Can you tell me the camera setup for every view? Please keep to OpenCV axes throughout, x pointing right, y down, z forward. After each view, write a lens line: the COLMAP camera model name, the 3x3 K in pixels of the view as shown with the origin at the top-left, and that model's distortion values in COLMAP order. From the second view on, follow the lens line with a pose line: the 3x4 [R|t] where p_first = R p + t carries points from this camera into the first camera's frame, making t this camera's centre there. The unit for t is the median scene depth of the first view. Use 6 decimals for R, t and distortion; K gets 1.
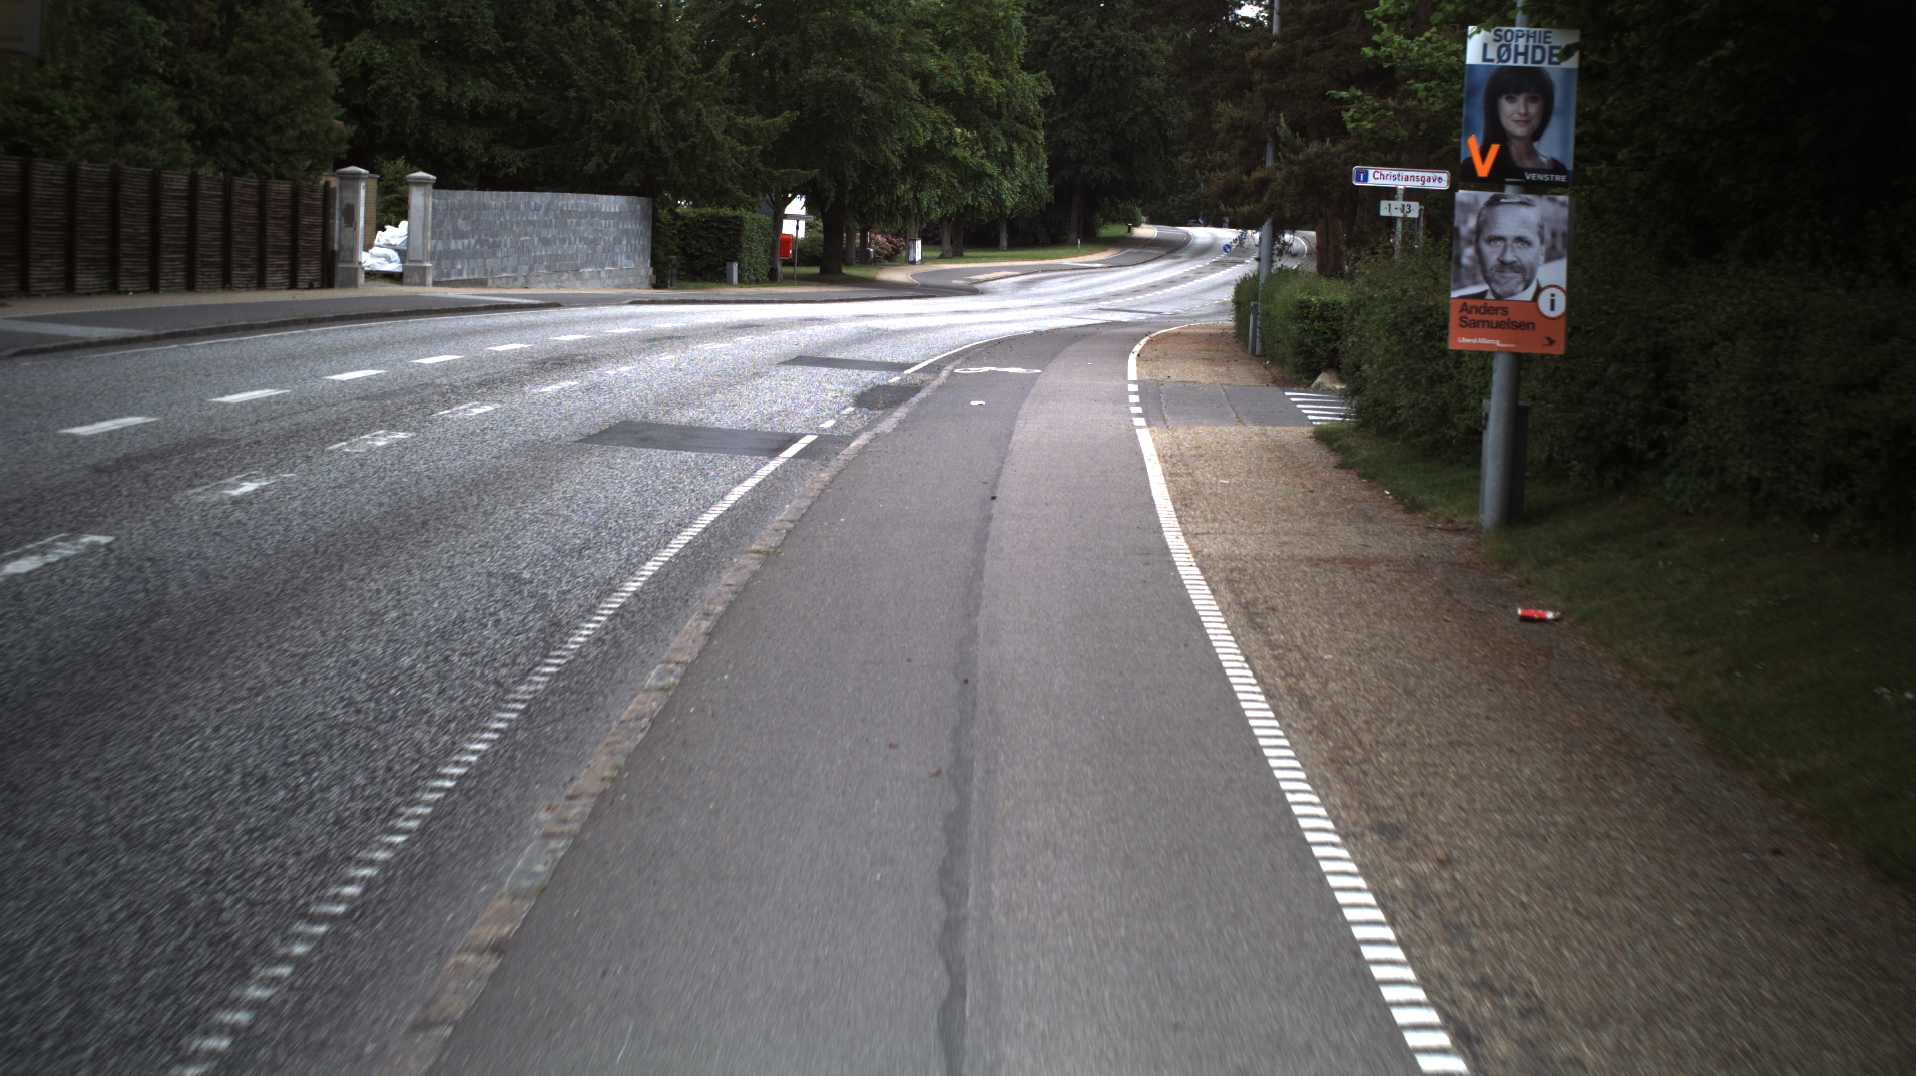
lens RADIAL K [[3729.9, 0, 951.4], [0, 3729.9, 539.1], [0, 0, 1]] dist [-0.274392, 0.000000]
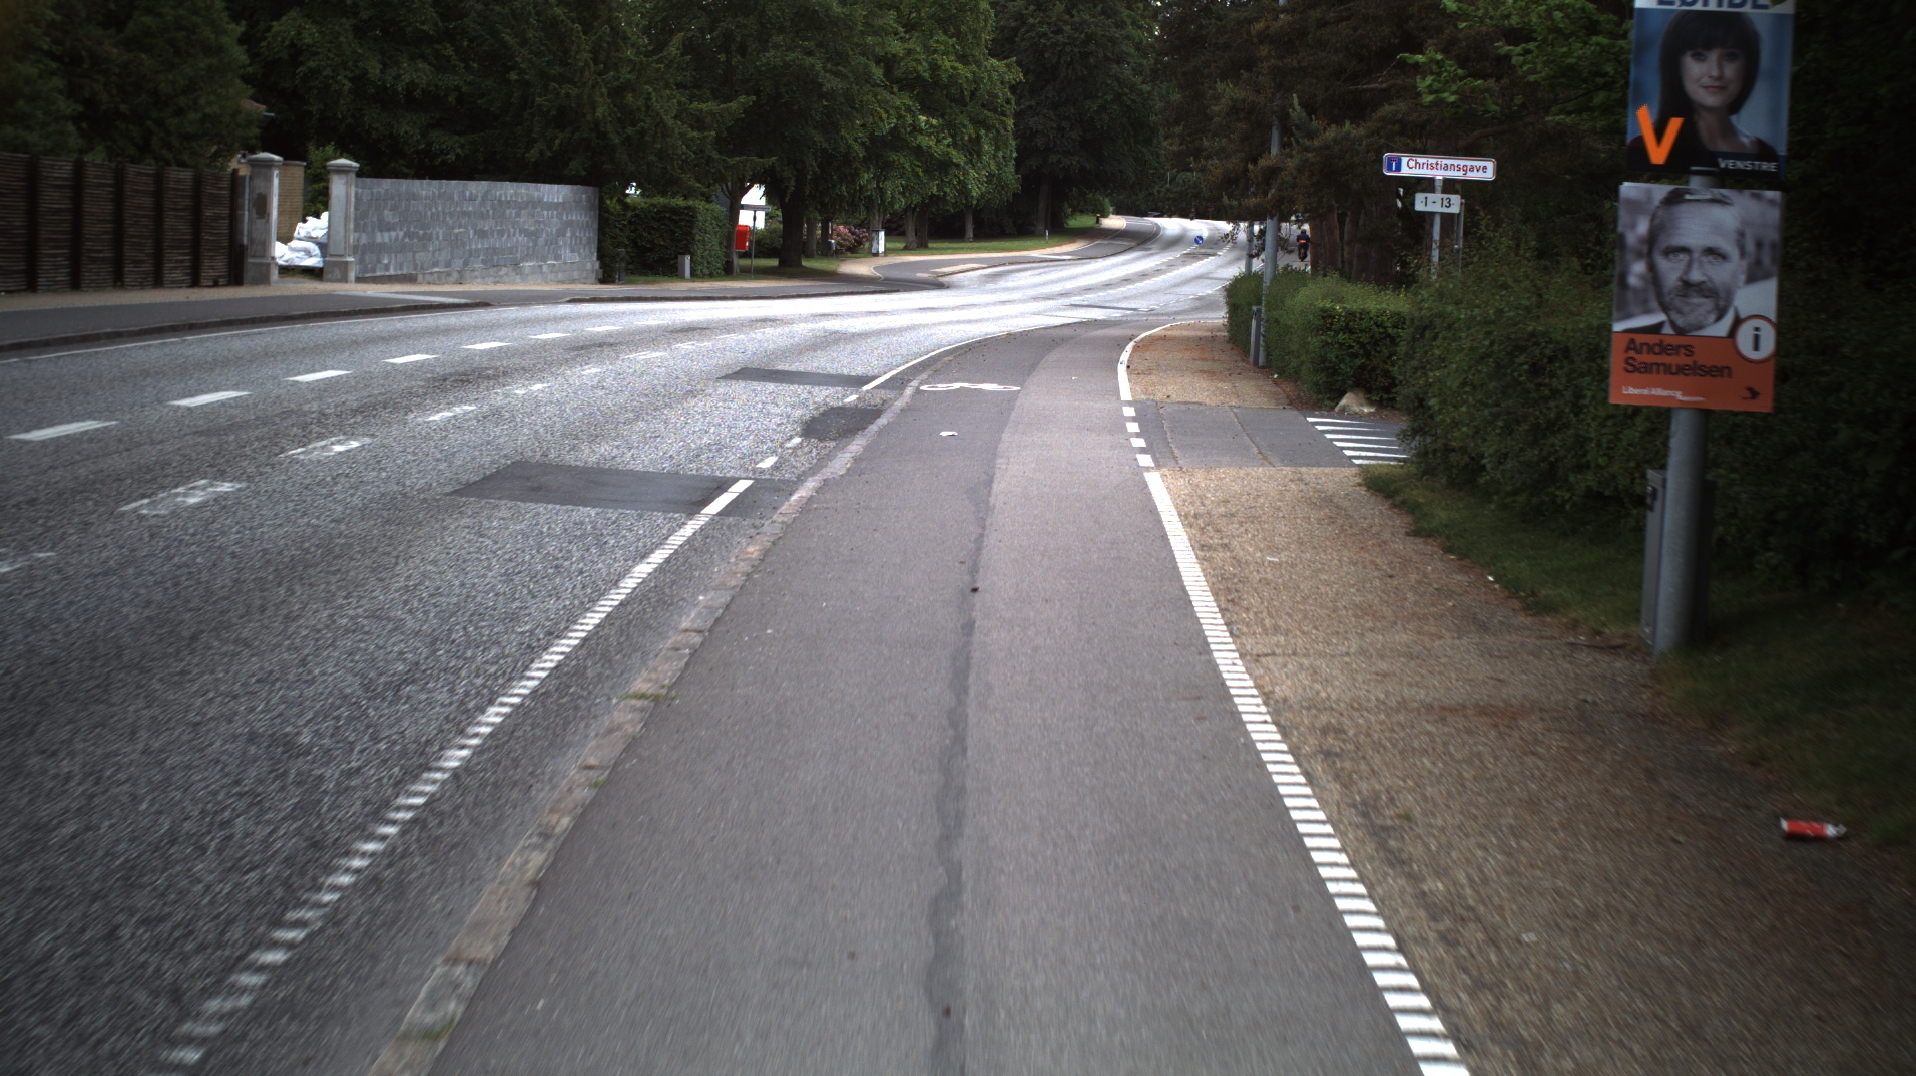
lens RADIAL K [[3729.9, 0, 958.1], [0, 3729.9, 531.5], [0, 0, 1]] dist [-0.274392, 0.000000]
pose [[0.999931, 0.001614, 0.011597, -0.000353], [-0.001622, 0.999998, 0.000761, -0.010601], [-0.011596, -0.000780, 0.999932, 0.112804]]
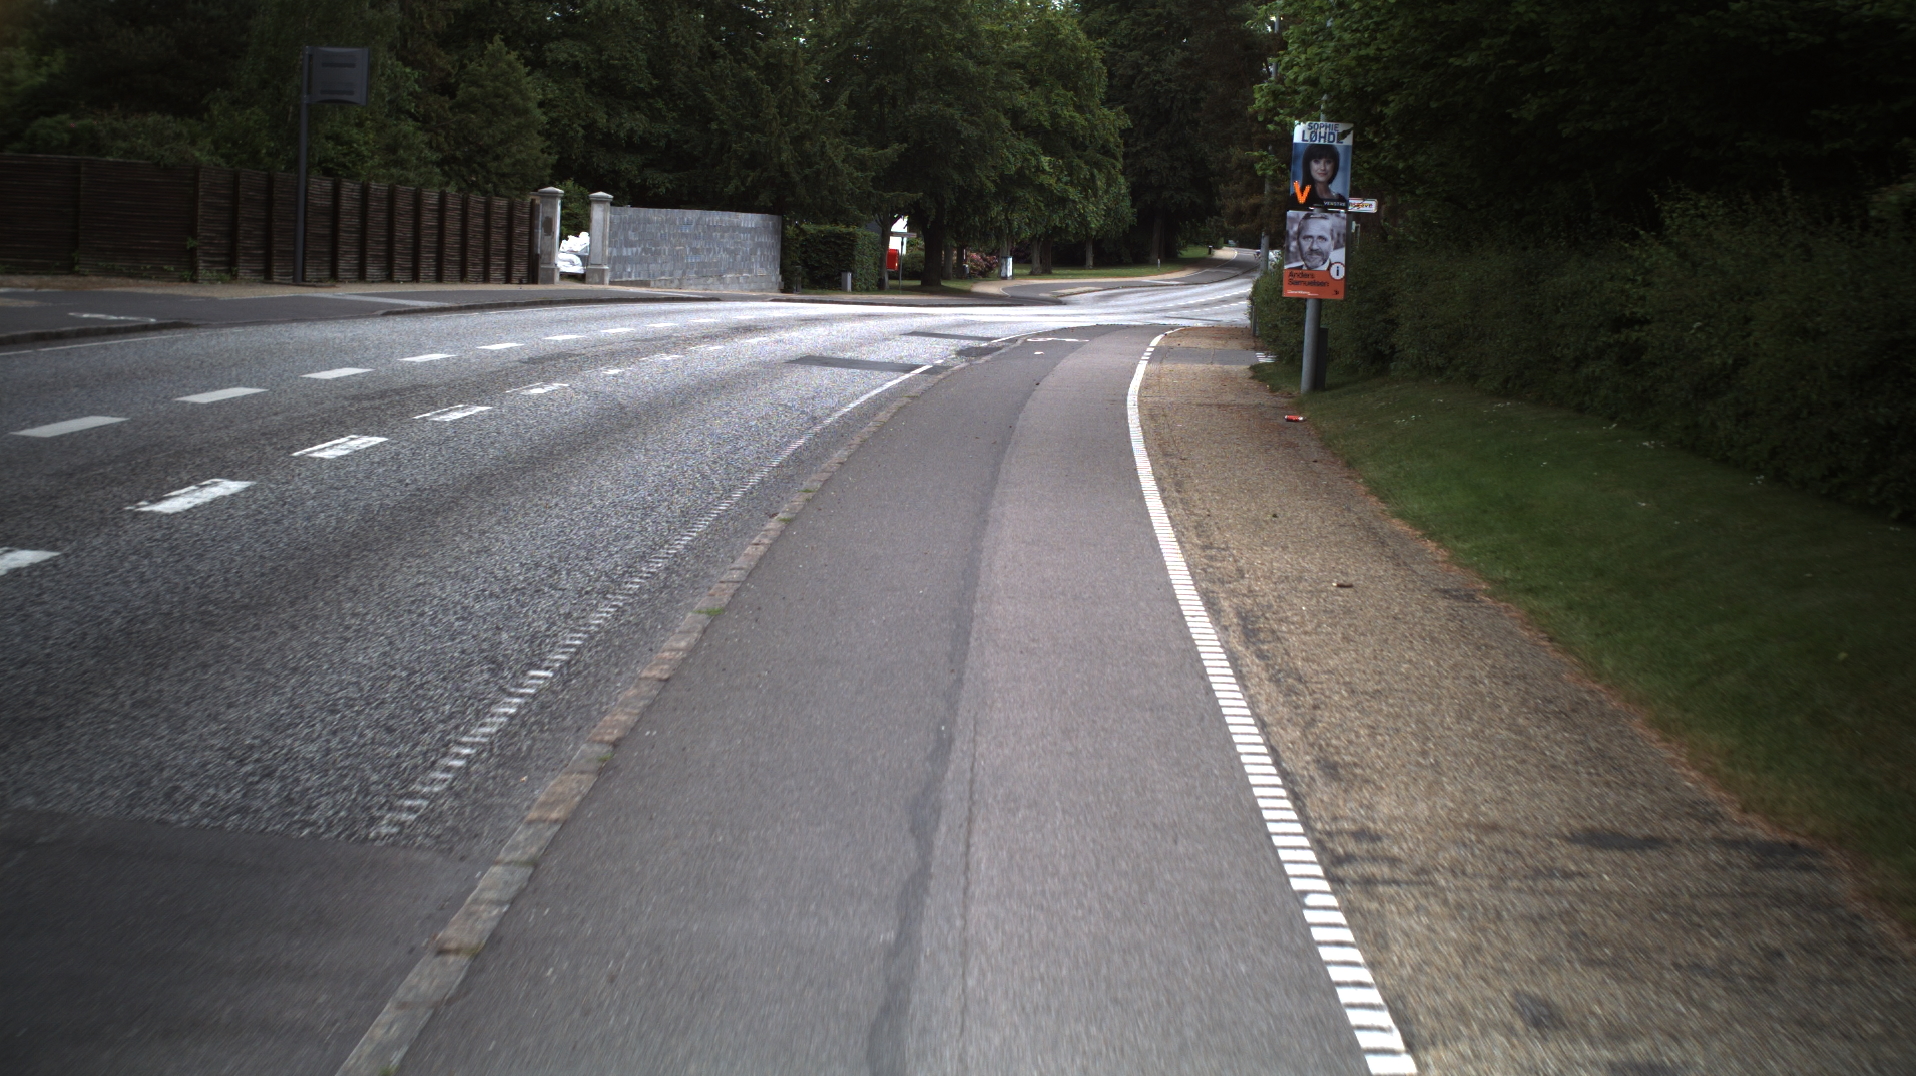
lens RADIAL K [[3729.9, 0, 966.9], [0, 3729.9, 541.3], [0, 0, 1]] dist [-0.274392, 0.000000]
pose [[0.999732, 0.010572, -0.020589, 0.006638], [-0.010686, 0.999928, -0.005436, 0.032625], [0.020530, 0.005654, 0.999773, -0.337935]]
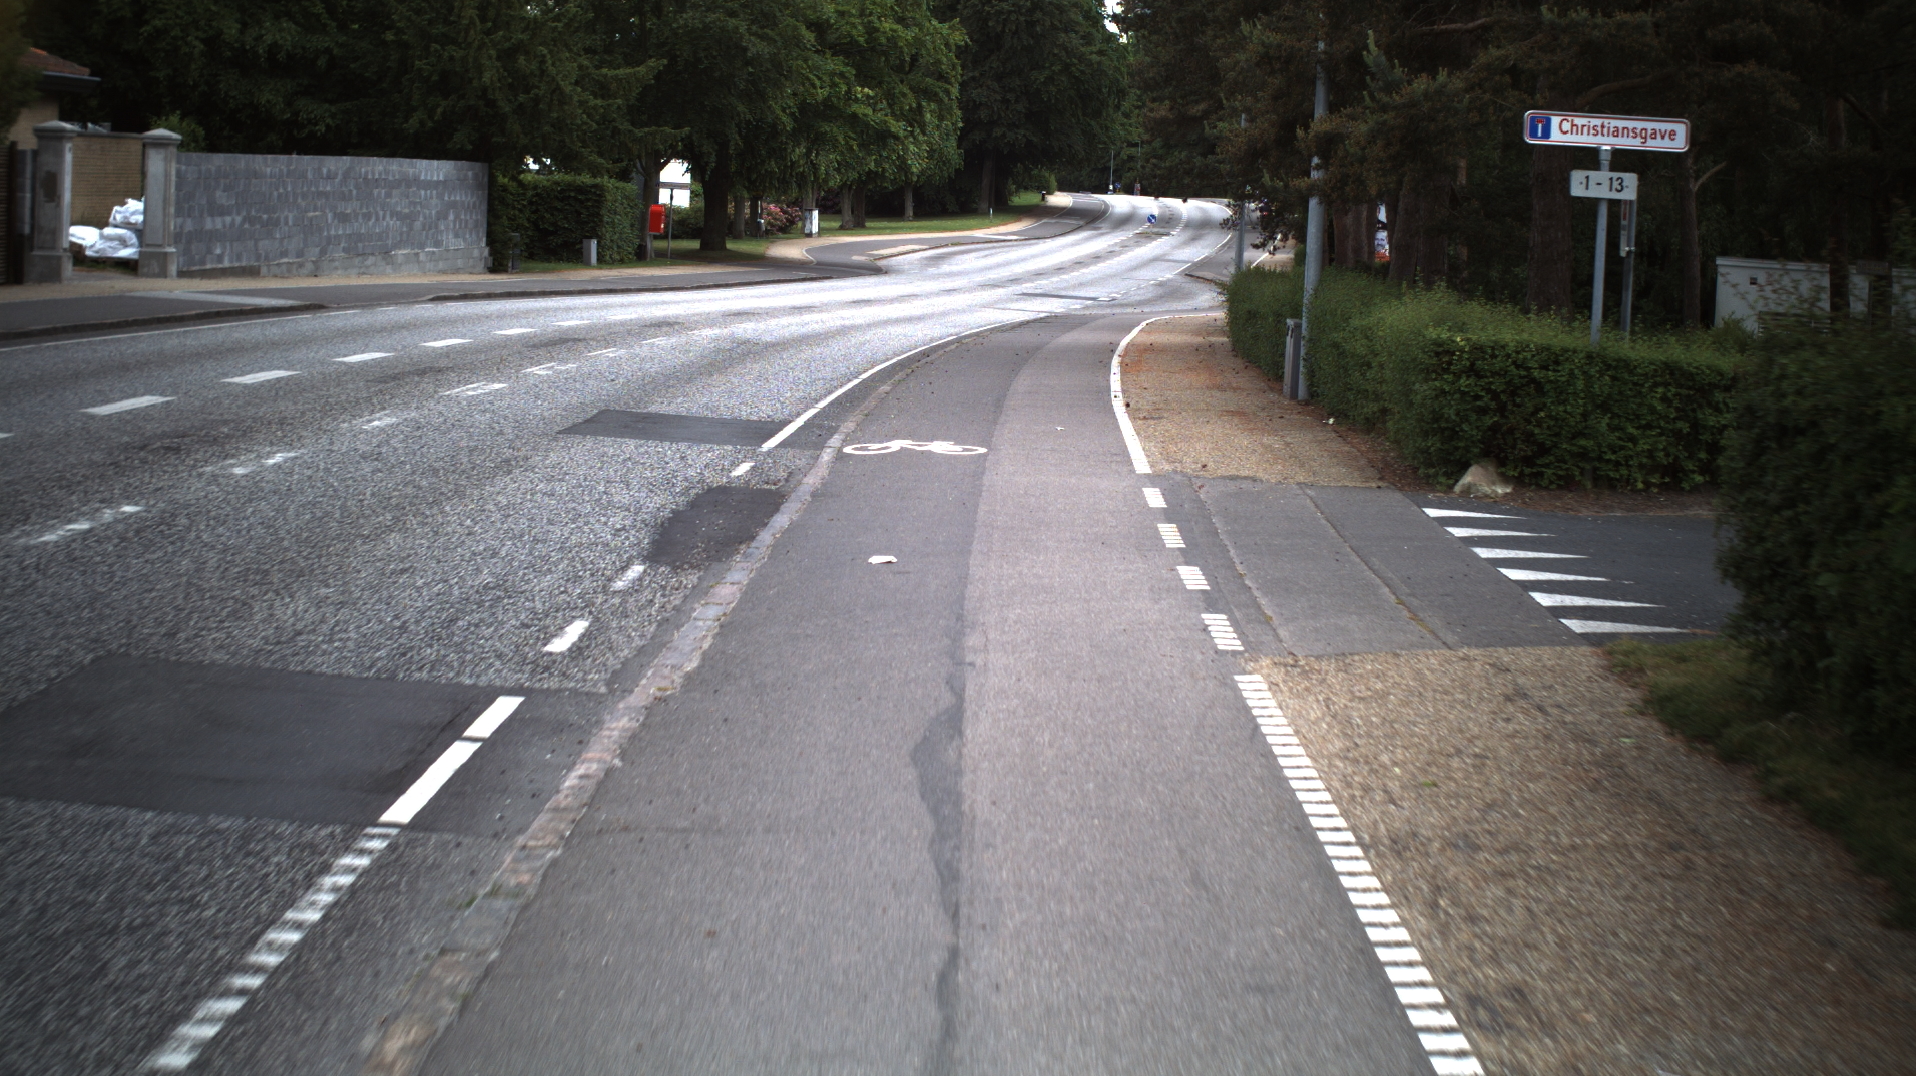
lens RADIAL K [[3729.9, 0, 952.4], [0, 3729.9, 537.1], [0, 0, 1]] dist [-0.274392, 0.000000]
pose [[0.999654, 0.000216, 0.026321, 0.002204], [-0.000445, 0.999962, 0.008693, -0.031001], [-0.026318, -0.008702, 0.999616, 0.338505]]
